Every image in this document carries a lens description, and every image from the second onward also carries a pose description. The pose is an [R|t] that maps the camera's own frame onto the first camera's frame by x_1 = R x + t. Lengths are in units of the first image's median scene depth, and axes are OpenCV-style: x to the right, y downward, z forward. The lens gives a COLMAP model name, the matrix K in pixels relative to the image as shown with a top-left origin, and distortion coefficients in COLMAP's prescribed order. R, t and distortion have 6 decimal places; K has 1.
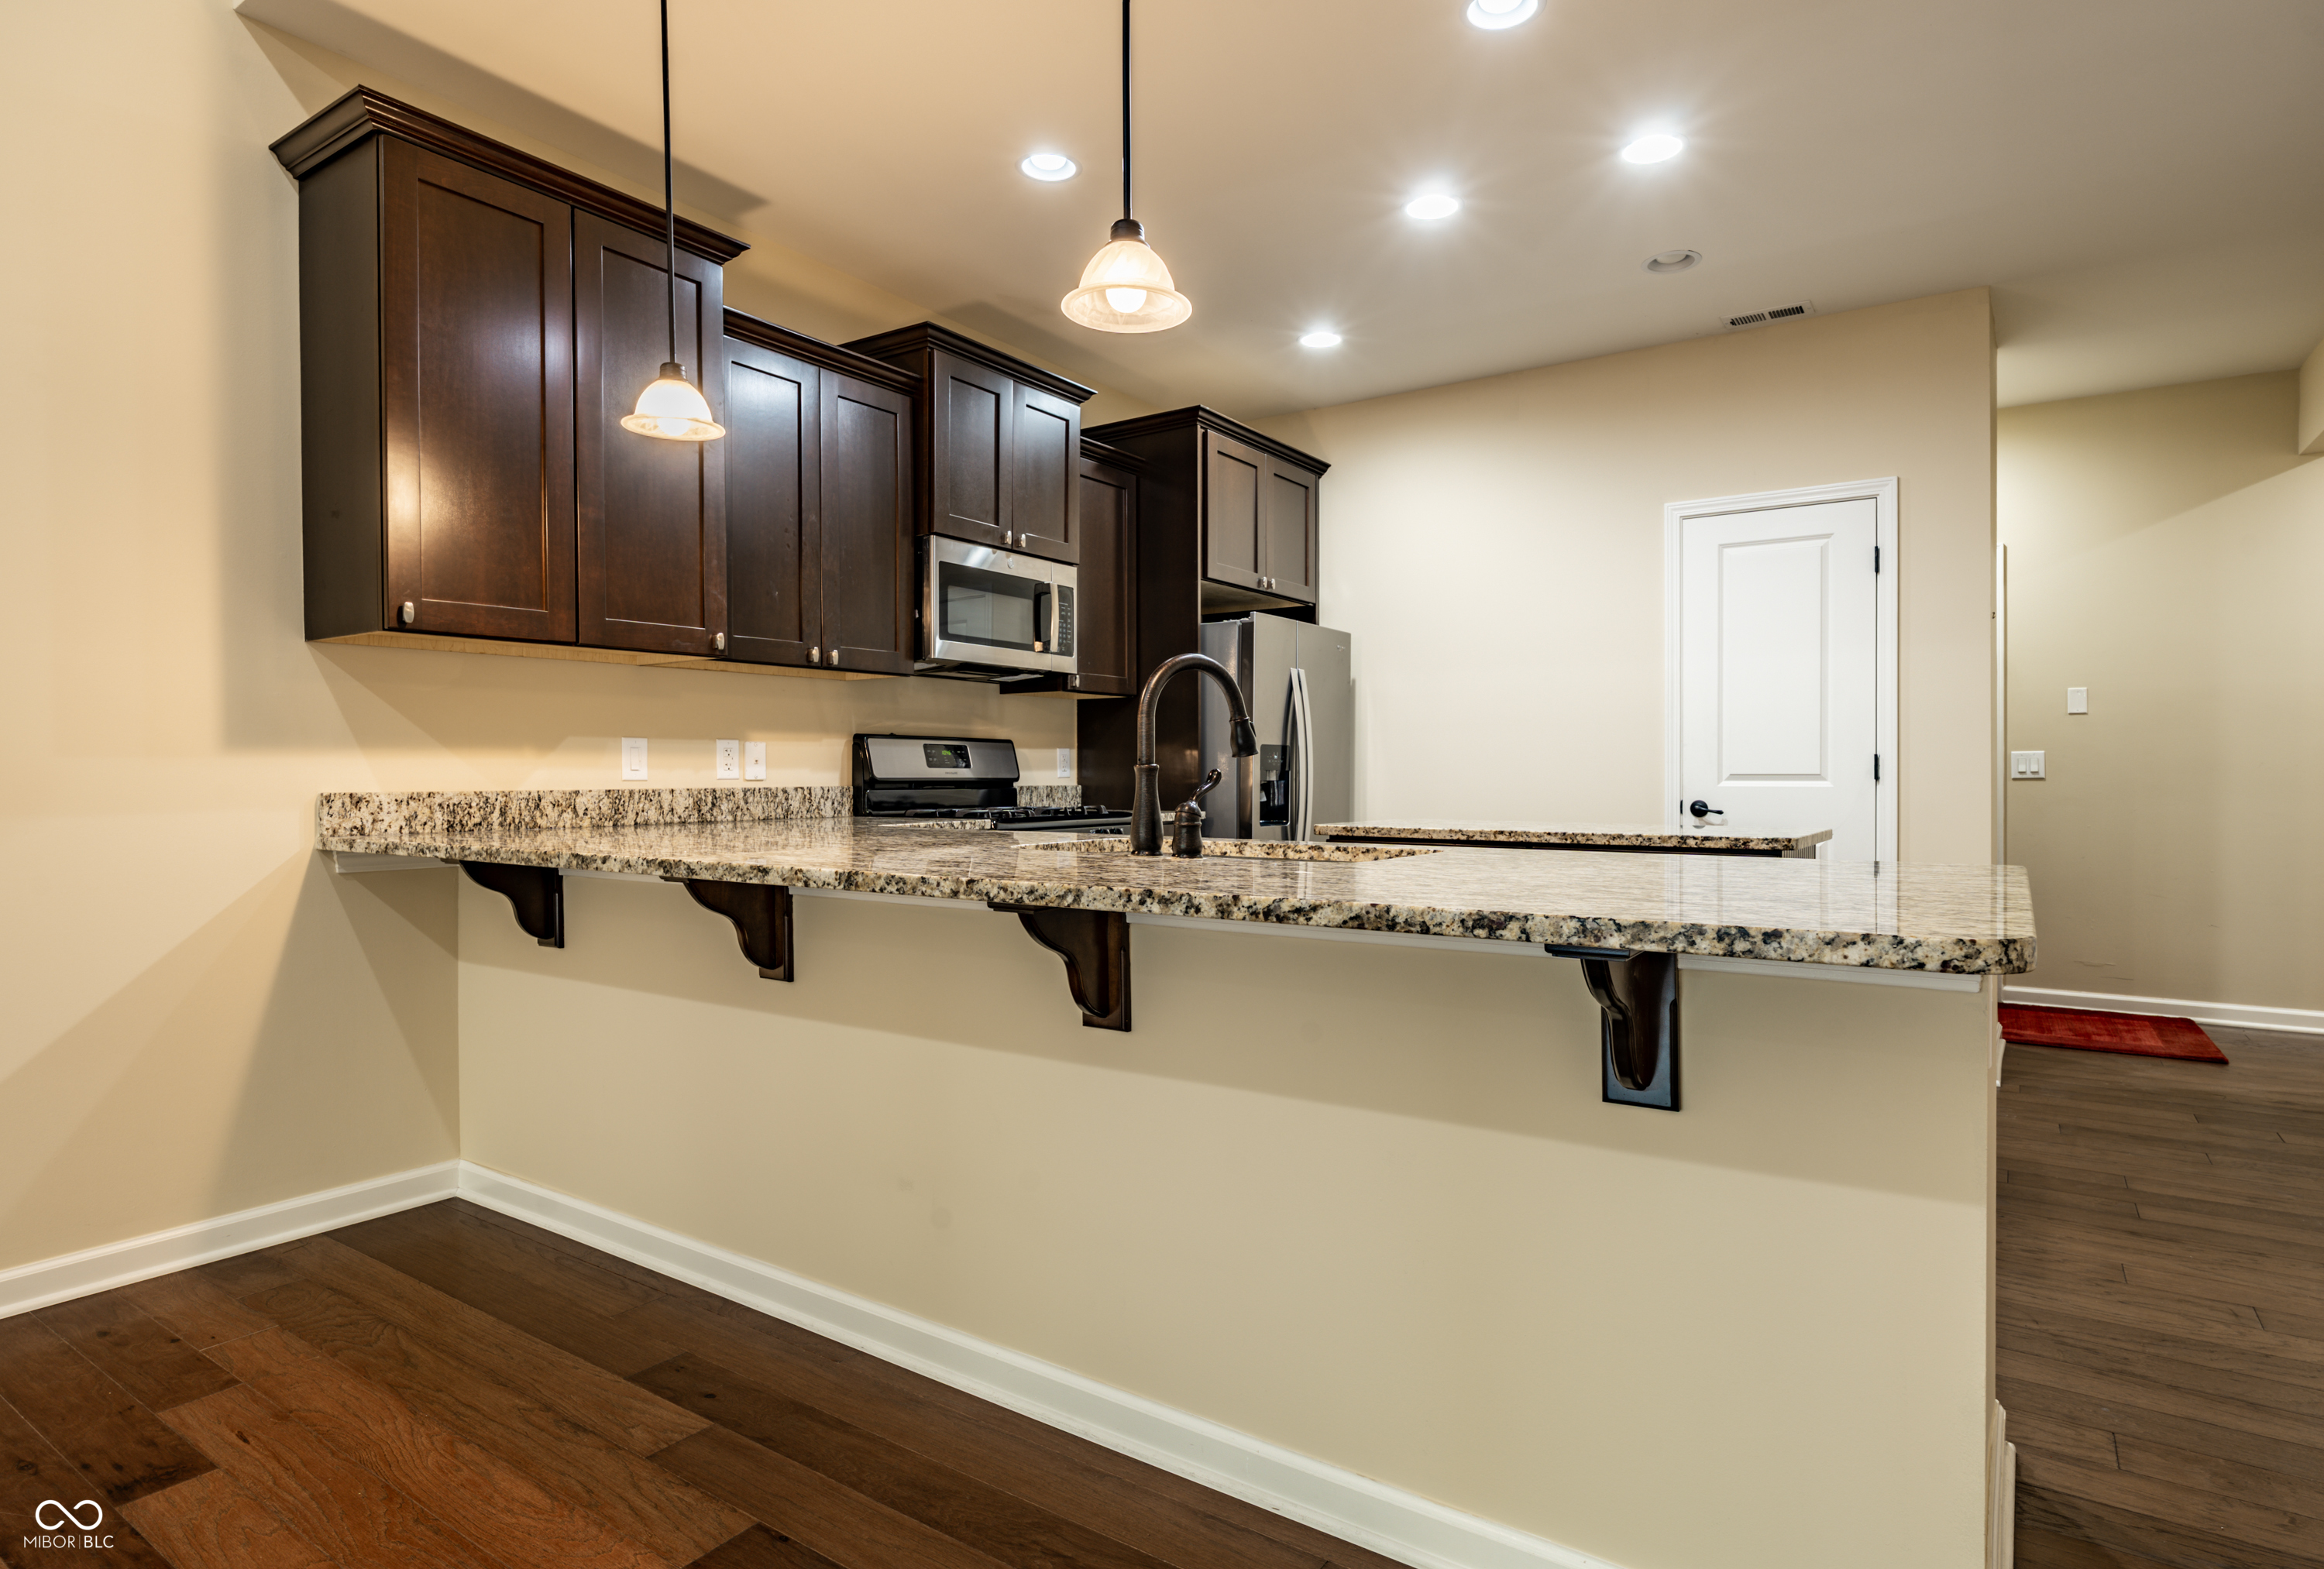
lens RADIAL K [[1214.2, 0, 1196.1], [0, 1214.2, 787.8], [0, 0, 1]] dist [-0.005206, 0.001121]
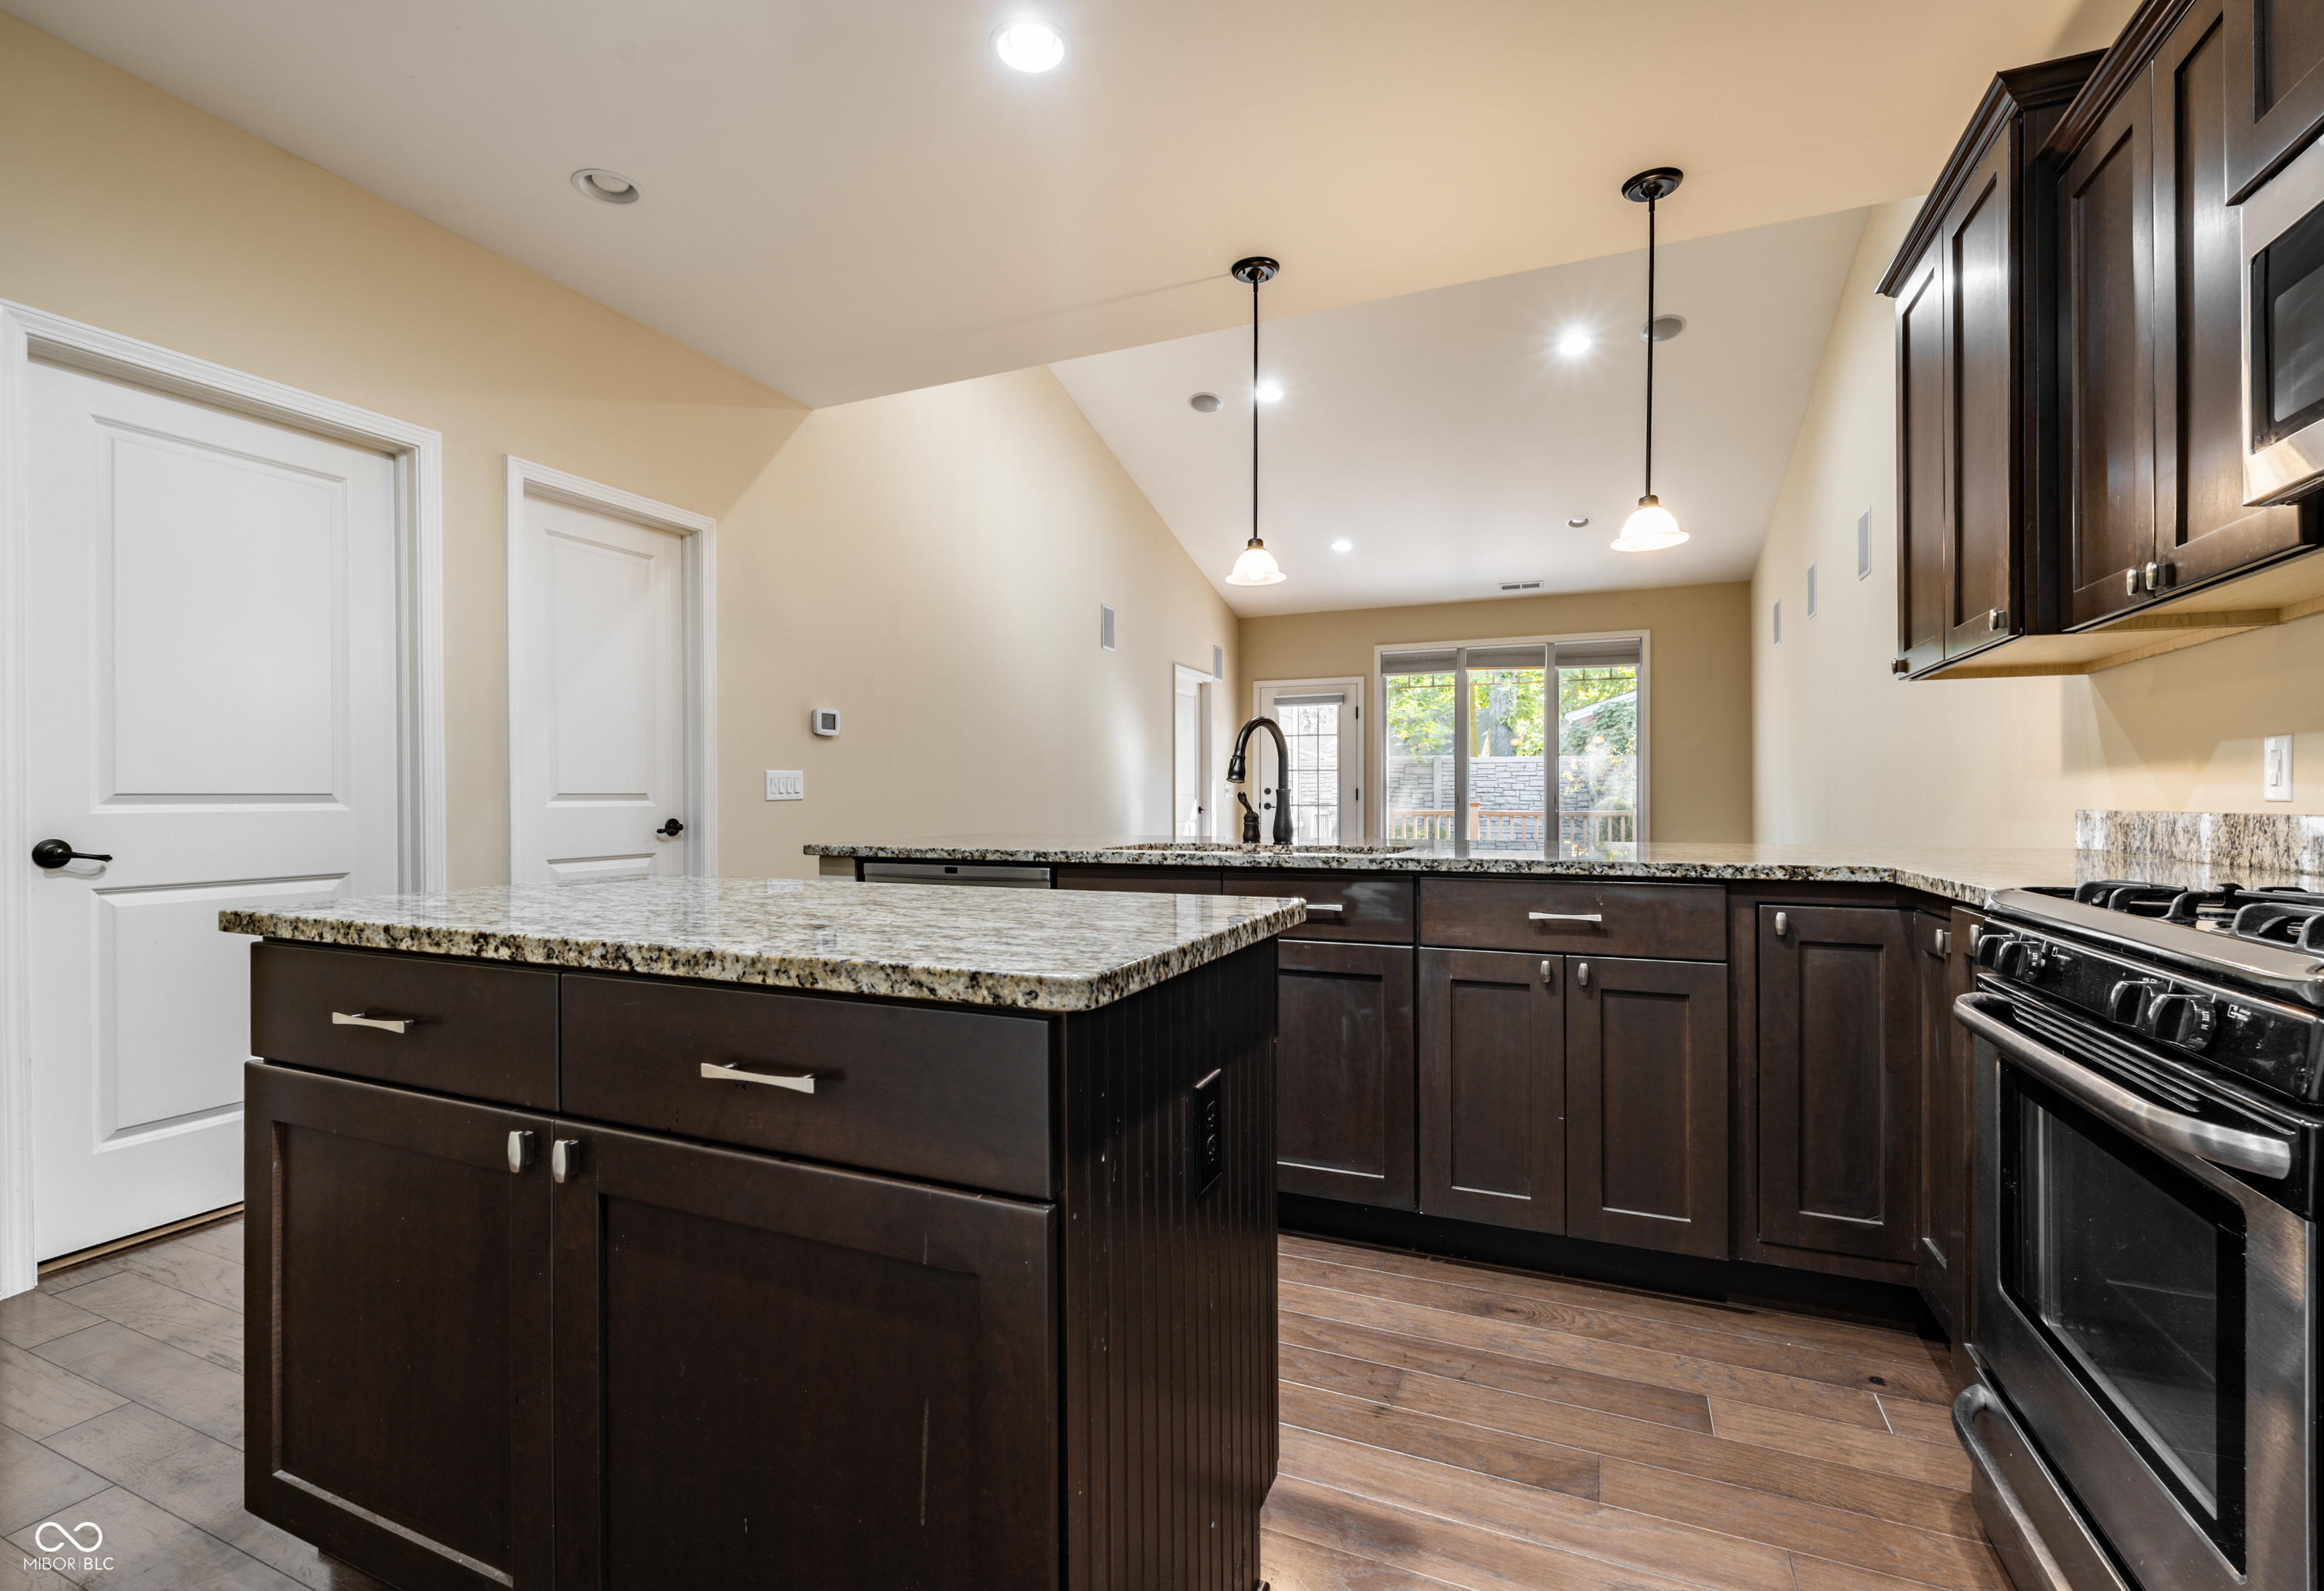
lens RADIAL K [[997.1, 0, 1139.2], [0, 997.1, 804.1], [0, 0, 1]] dist [0.000204, 0.000621]
pose [[-0.984877, 0.003052, -0.173230, 0.201089], [-0.000017, 0.999843, 0.017709, -0.011726], [0.173257, 0.017445, -0.984722, 1.197528]]
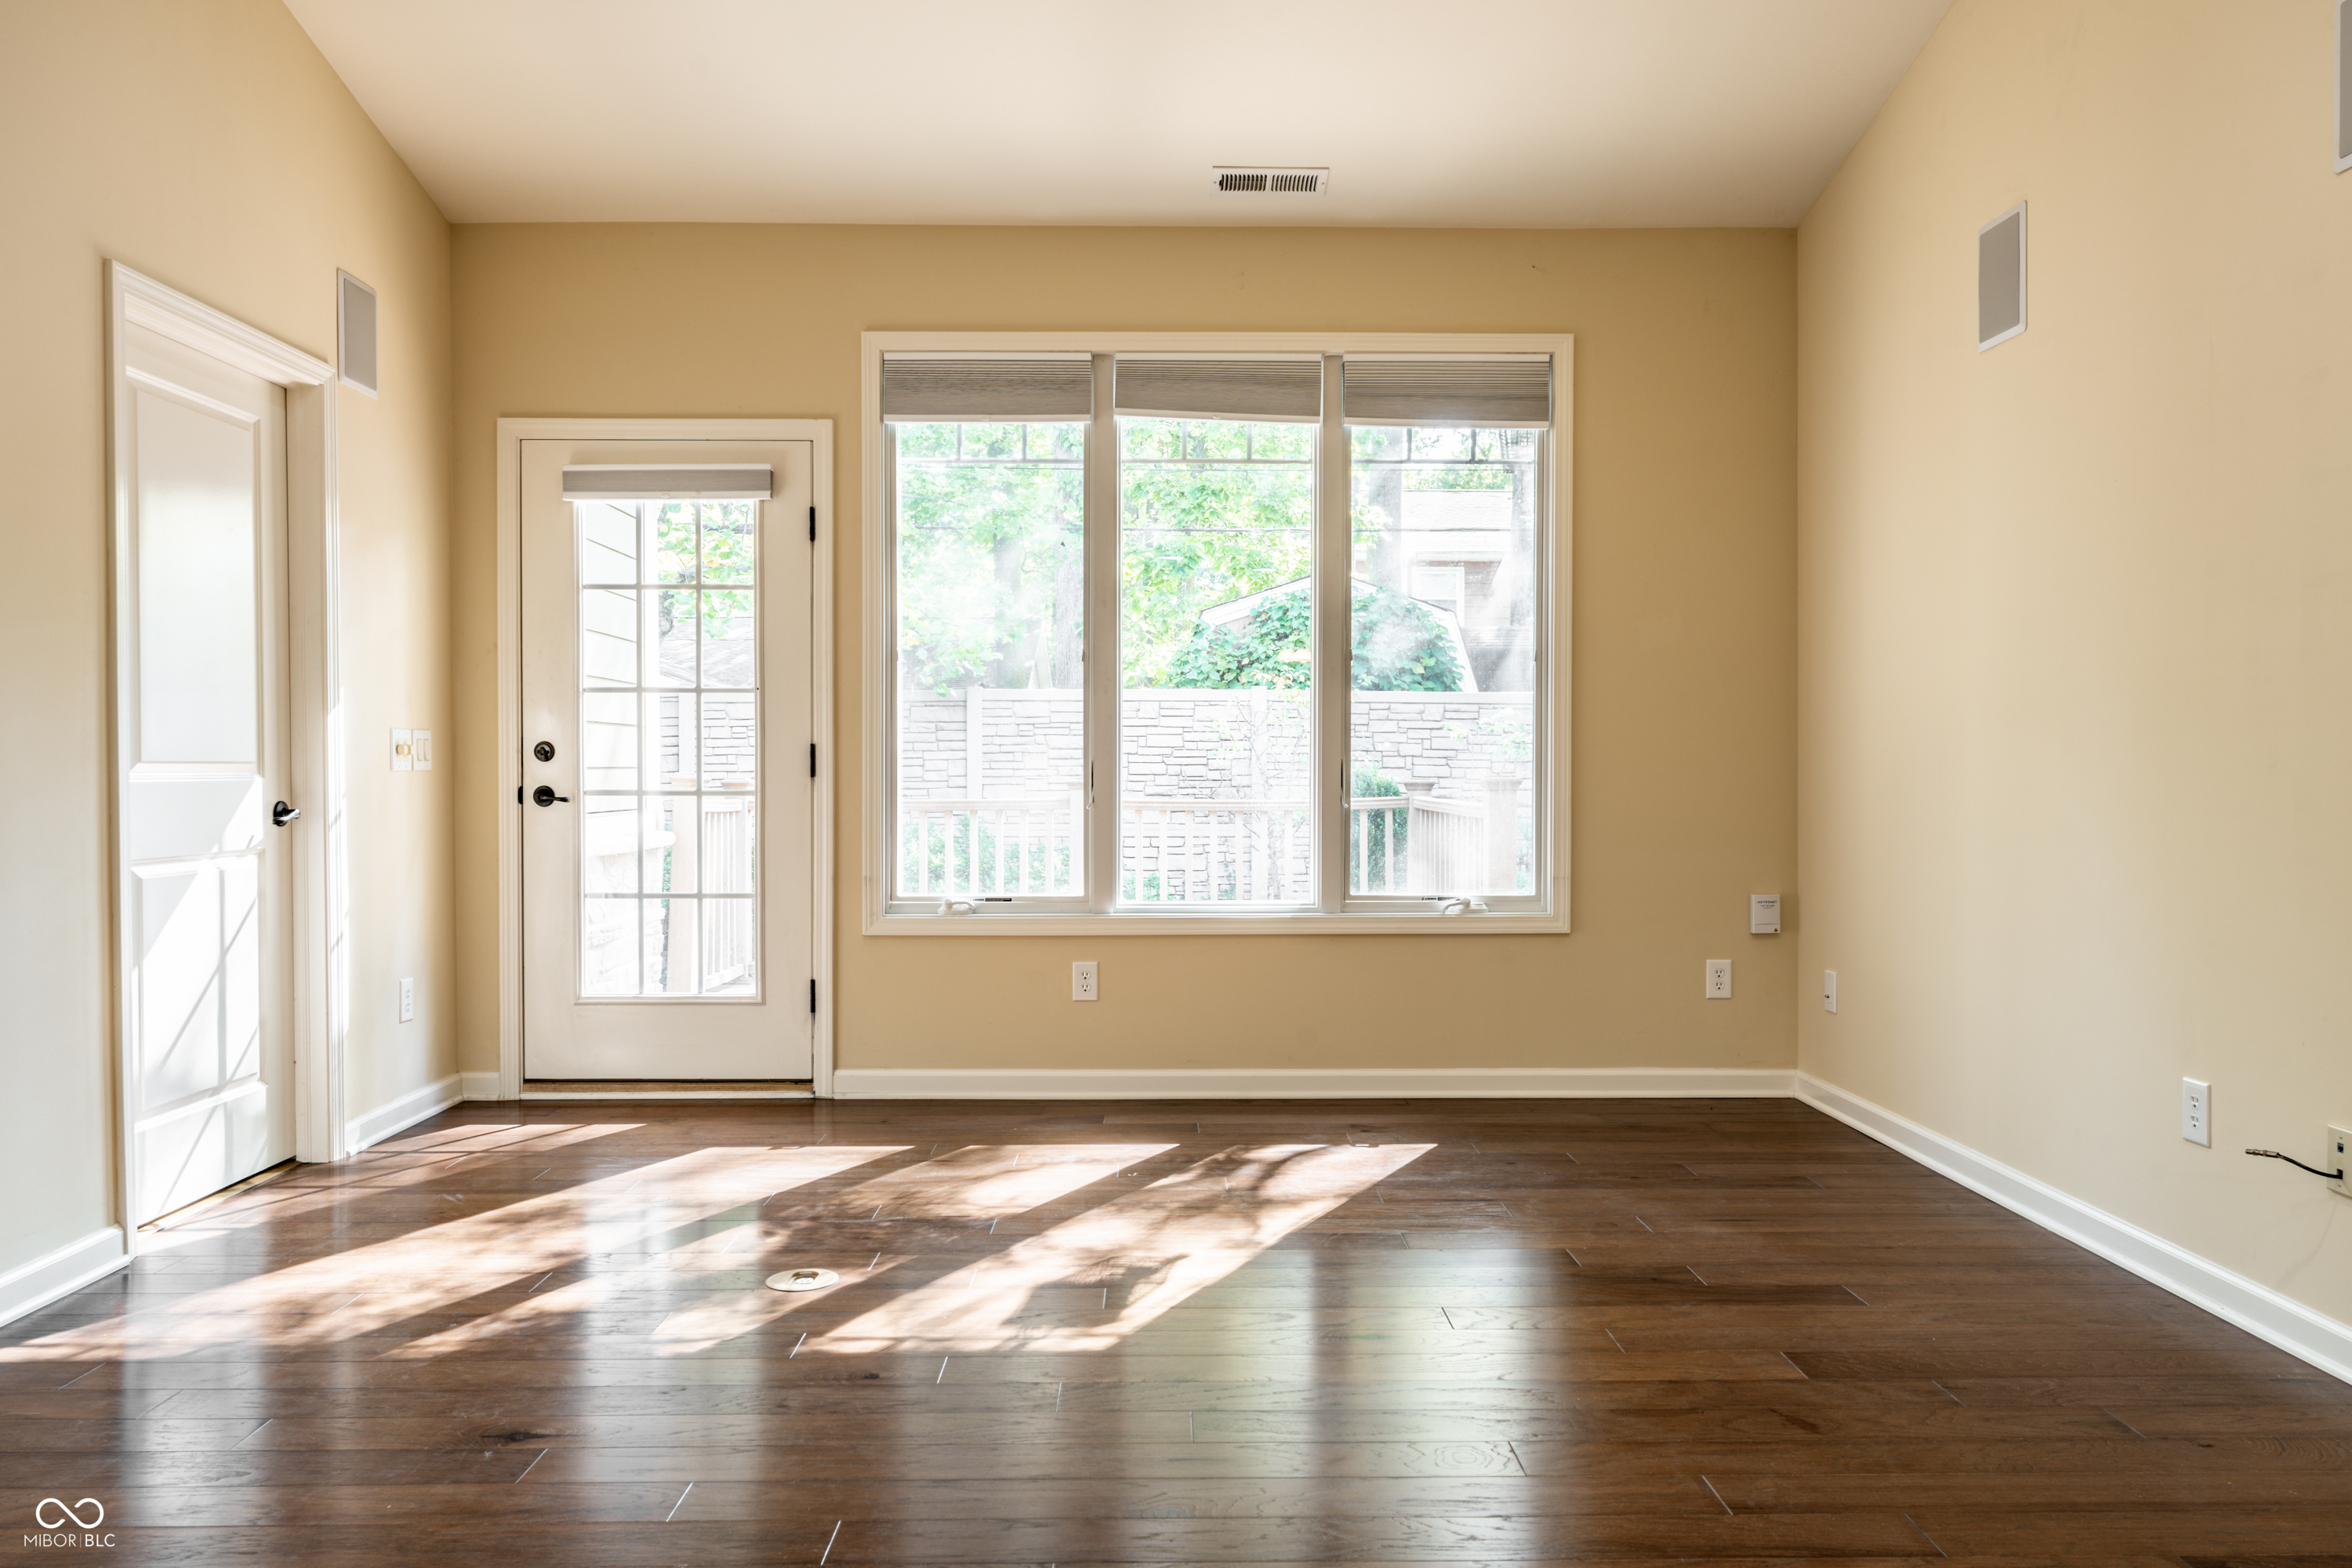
lens RADIAL K [[1616.8, 0, 1159.5], [0, 1616.8, 786.7], [0, 0, 1]] dist [-0.000805, 0.006401]
pose [[-0.825852, 0.008772, -0.563818, -0.197854], [-0.004613, 0.999740, 0.022311, -0.003164], [0.563867, 0.021026, -0.825598, 0.227637]]
